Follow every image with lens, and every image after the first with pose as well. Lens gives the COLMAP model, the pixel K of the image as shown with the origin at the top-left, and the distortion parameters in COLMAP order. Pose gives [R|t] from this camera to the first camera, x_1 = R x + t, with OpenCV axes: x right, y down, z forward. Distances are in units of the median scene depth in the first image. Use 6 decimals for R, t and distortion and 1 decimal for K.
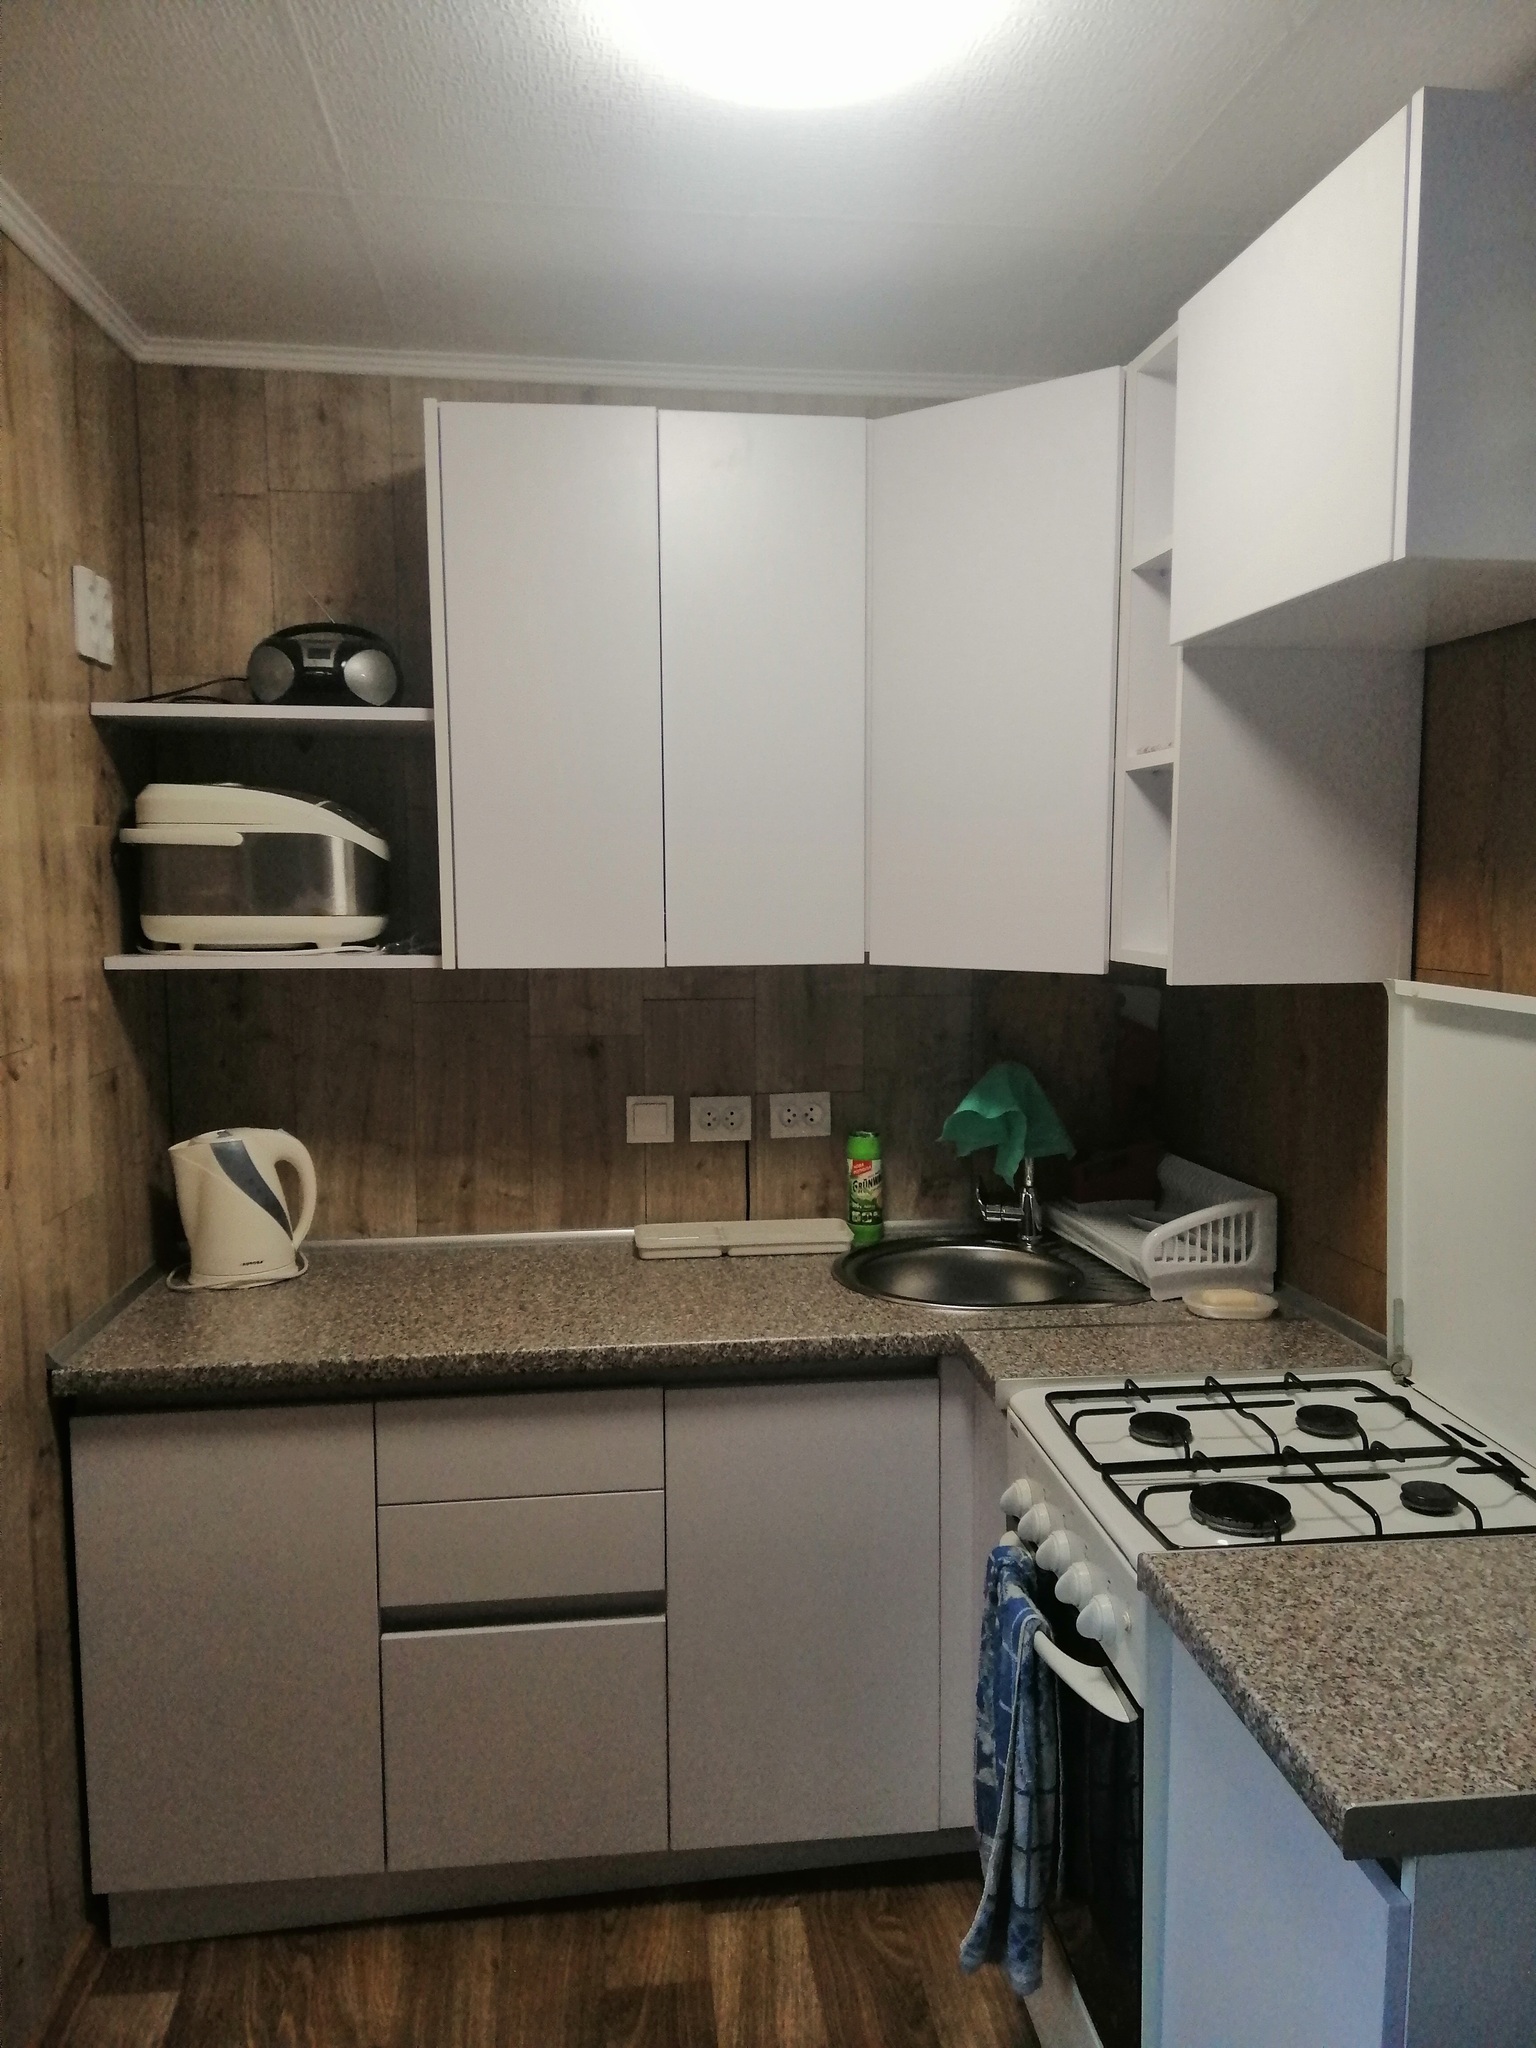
lens RADIAL K [[1521.0, 0, 718.9], [0, 1521.0, 1031.5], [0, 0, 1]] dist [0.077002, -0.110627]
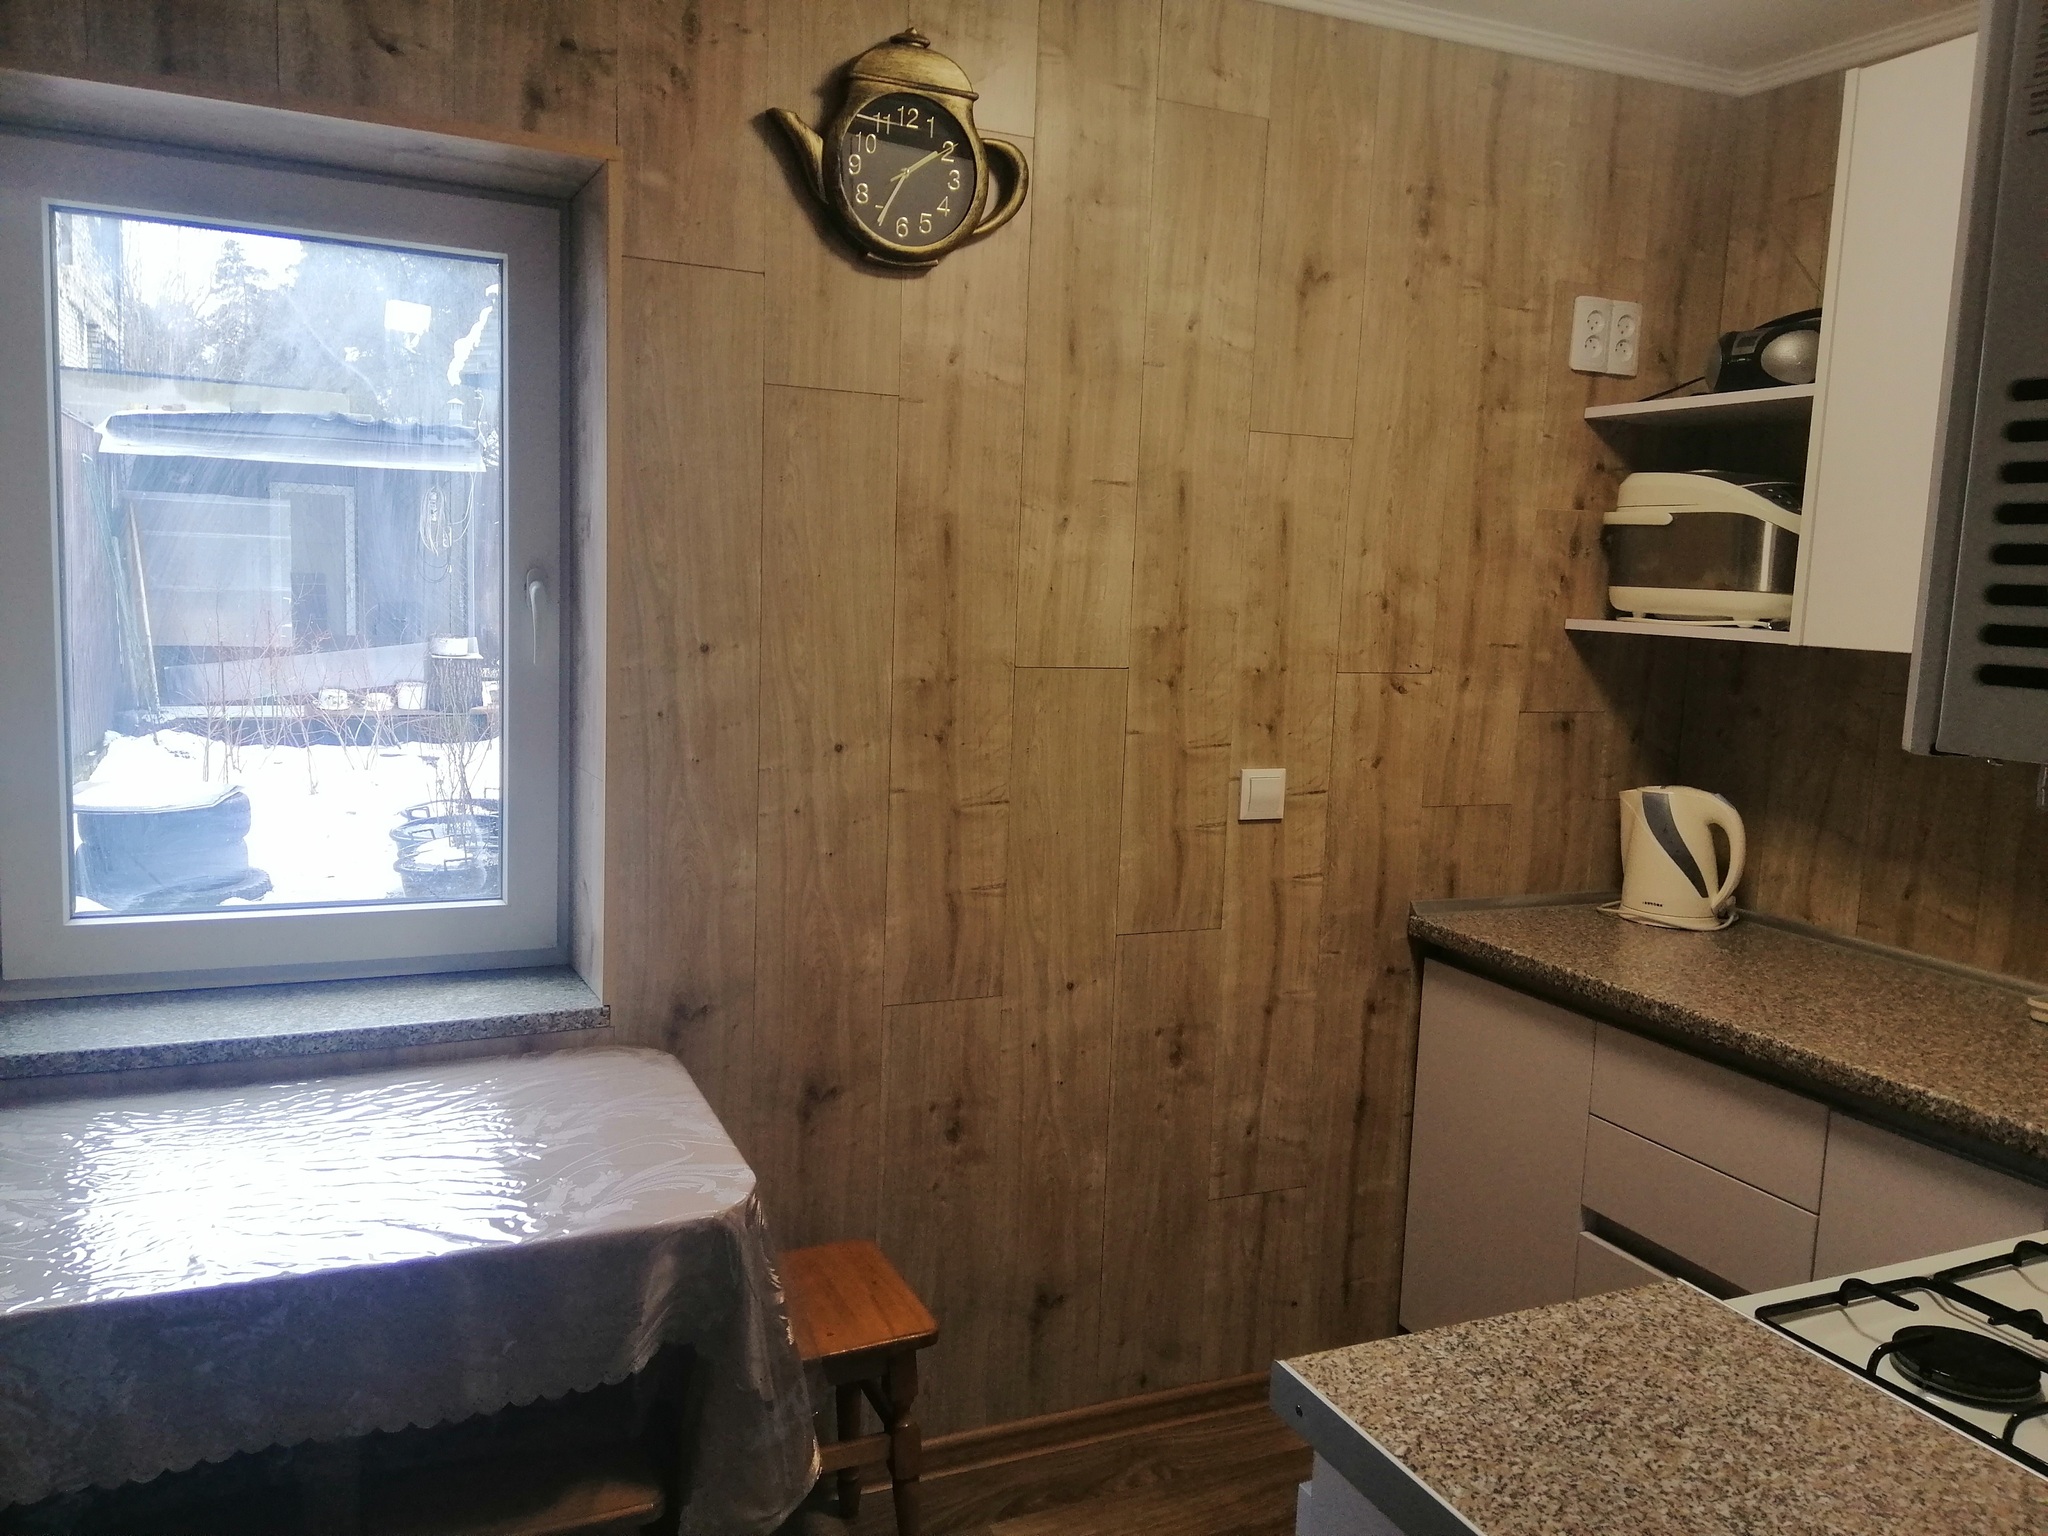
lens RADIAL K [[1521.0, 0, 1024.0], [0, 1521.0, 768.0], [0, 0, 1]] dist [0.077002, -0.110627]
pose [[0.285698, 0.128115, -0.949717, 0.632522], [-0.146846, 0.985172, 0.088723, 0.023129], [0.947002, 0.114115, 0.300275, 0.238823]]
